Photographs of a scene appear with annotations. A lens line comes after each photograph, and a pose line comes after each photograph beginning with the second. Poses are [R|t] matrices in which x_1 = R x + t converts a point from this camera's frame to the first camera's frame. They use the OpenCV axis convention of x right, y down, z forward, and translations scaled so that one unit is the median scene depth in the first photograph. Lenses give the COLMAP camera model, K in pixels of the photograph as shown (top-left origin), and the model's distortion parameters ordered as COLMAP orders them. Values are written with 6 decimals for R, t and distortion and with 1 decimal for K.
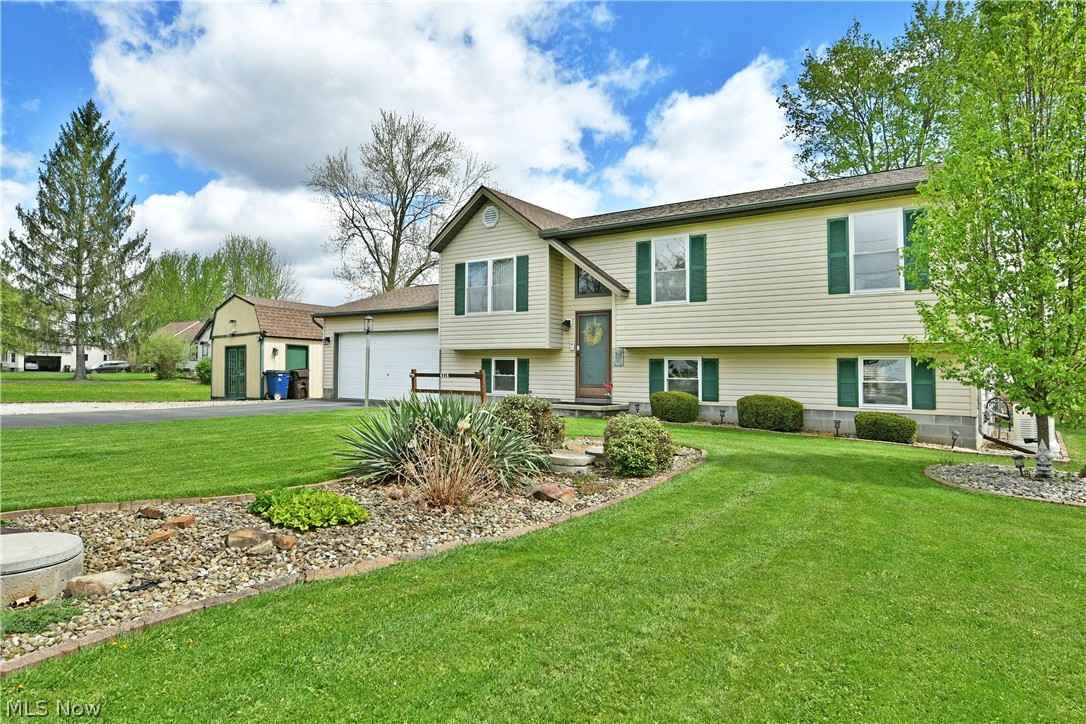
lens RADIAL K [[657.5, 0, 536.7], [0, 657.5, 361.7], [0, 0, 1]] dist [-0.000971, -0.001108]
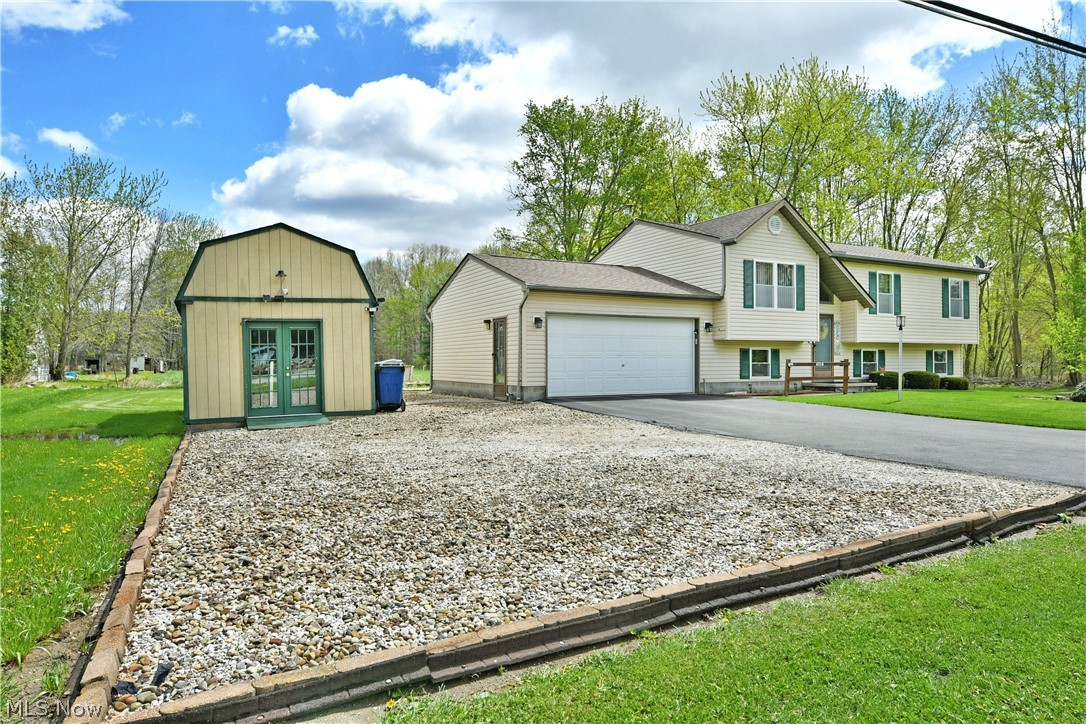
lens RADIAL K [[657.5, 0, 541.0], [0, 657.5, 364.3], [0, 0, 1]] dist [-0.000971, -0.001108]
pose [[0.435648, -0.022084, 0.899846, -1.357581], [-0.008983, 0.999543, 0.028880, -0.007690], [-0.900072, -0.020665, 0.435250, 0.913787]]
